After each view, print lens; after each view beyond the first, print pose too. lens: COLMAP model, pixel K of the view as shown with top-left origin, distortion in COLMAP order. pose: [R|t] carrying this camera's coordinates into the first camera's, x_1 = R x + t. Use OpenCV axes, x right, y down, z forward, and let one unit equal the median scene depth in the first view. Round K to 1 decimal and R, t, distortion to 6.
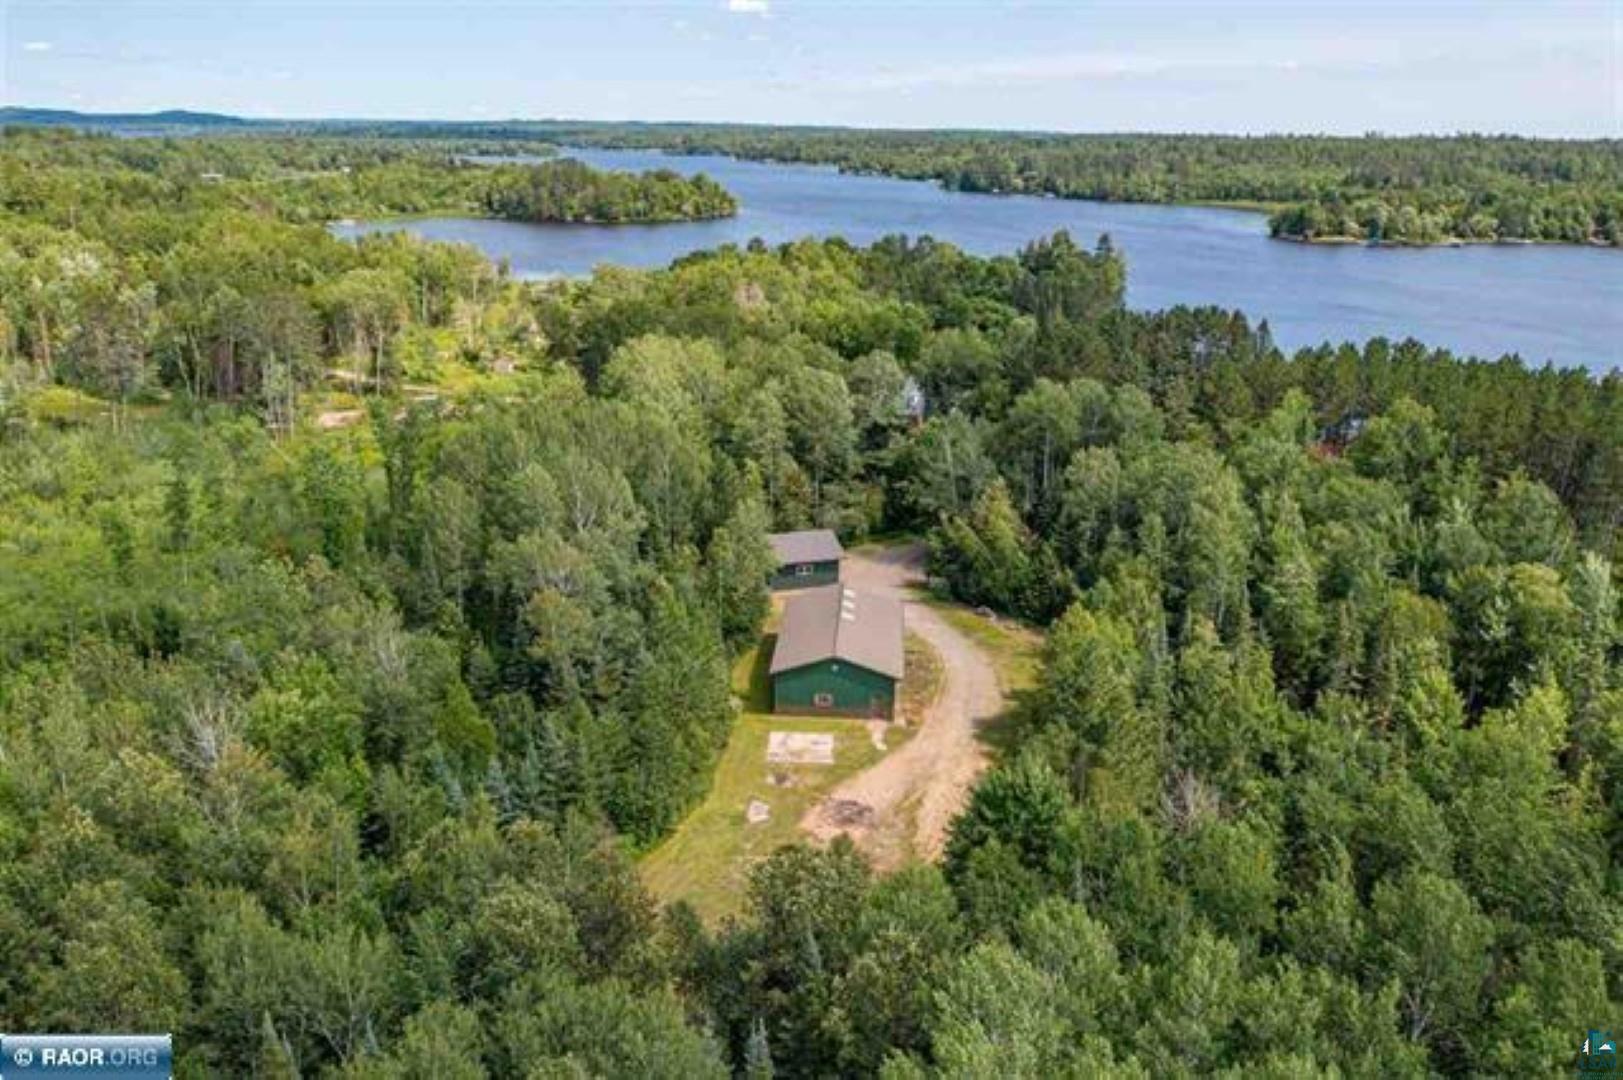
lens RADIAL K [[1218.1, 0, 811.5], [0, 1218.1, 540.0], [0, 0, 1]] dist [-0.004631, 0.000746]
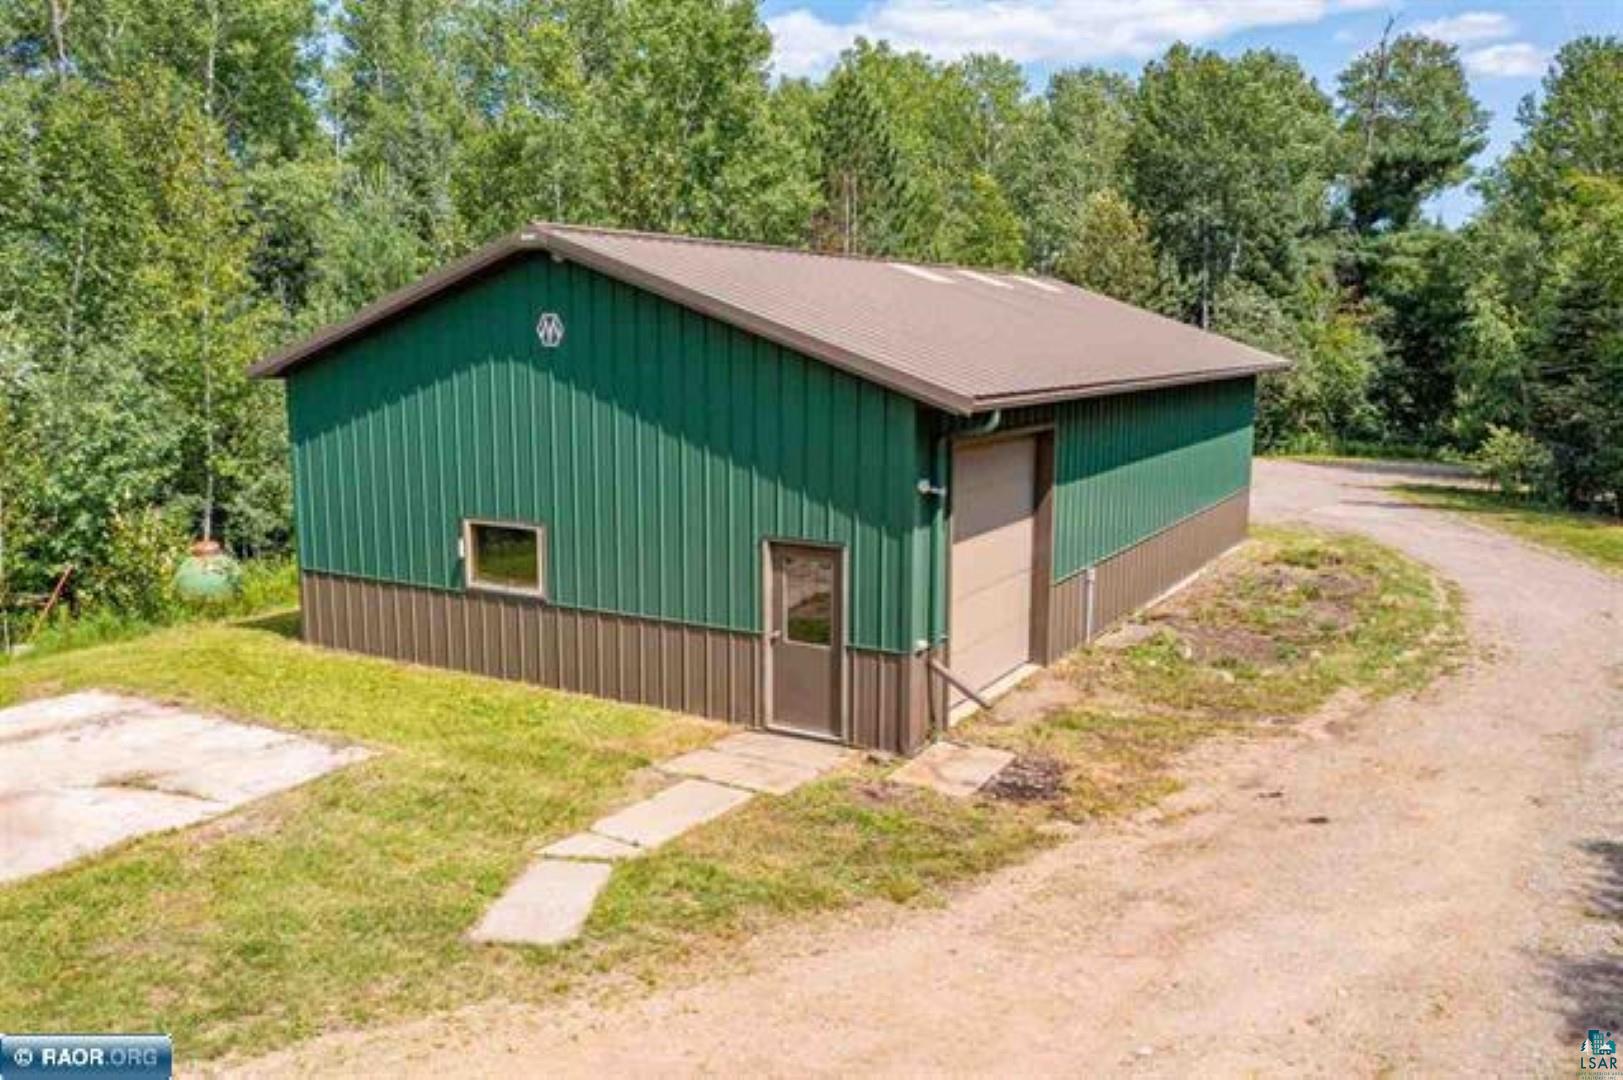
lens RADIAL K [[1218.1, 0, 811.5], [0, 1218.1, 540.0], [0, 0, 1]] dist [-0.004631, 0.000746]
pose [[0.883819, 0.044270, -0.465730, 0.119416], [-0.121462, 0.983089, -0.137052, 0.147812], [0.451787, 0.177697, 0.874250, 0.896606]]
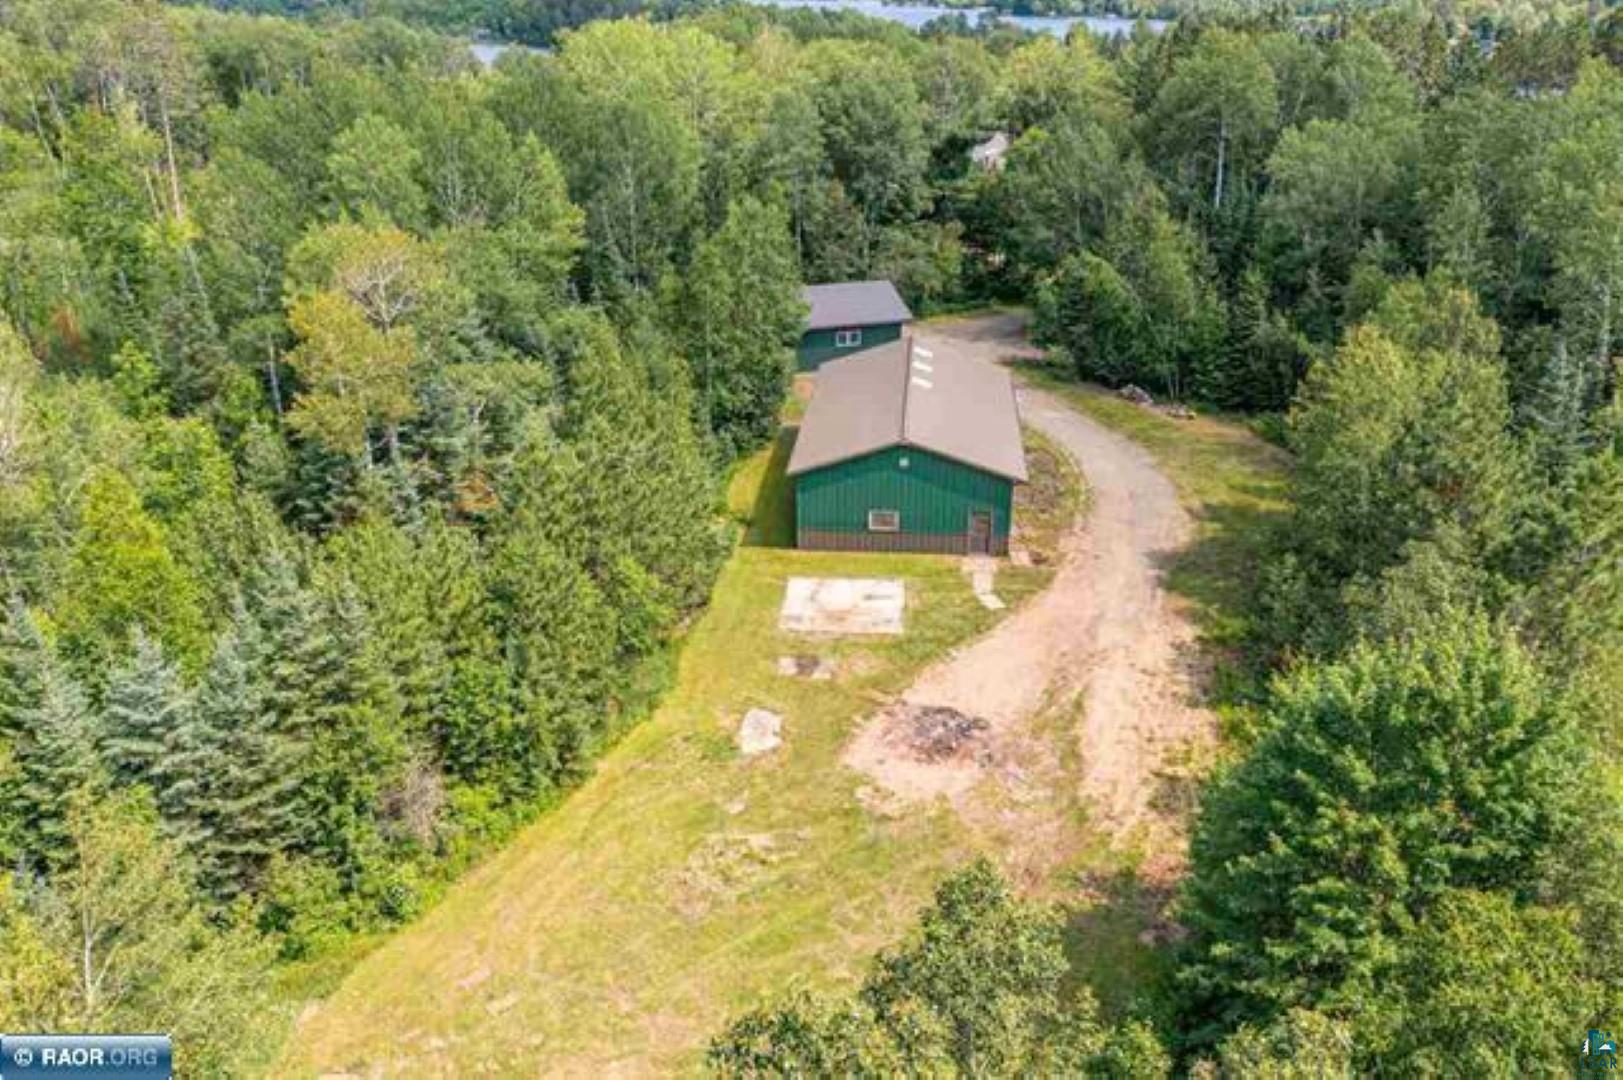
lens RADIAL K [[1218.1, 0, 811.5], [0, 1218.1, 540.0], [0, 0, 1]] dist [-0.004631, 0.000746]
pose [[0.999198, -0.012165, -0.038157, -0.002106], [0.016228, 0.994014, 0.108037, 0.079936], [0.036614, -0.108569, 0.993414, 0.448271]]
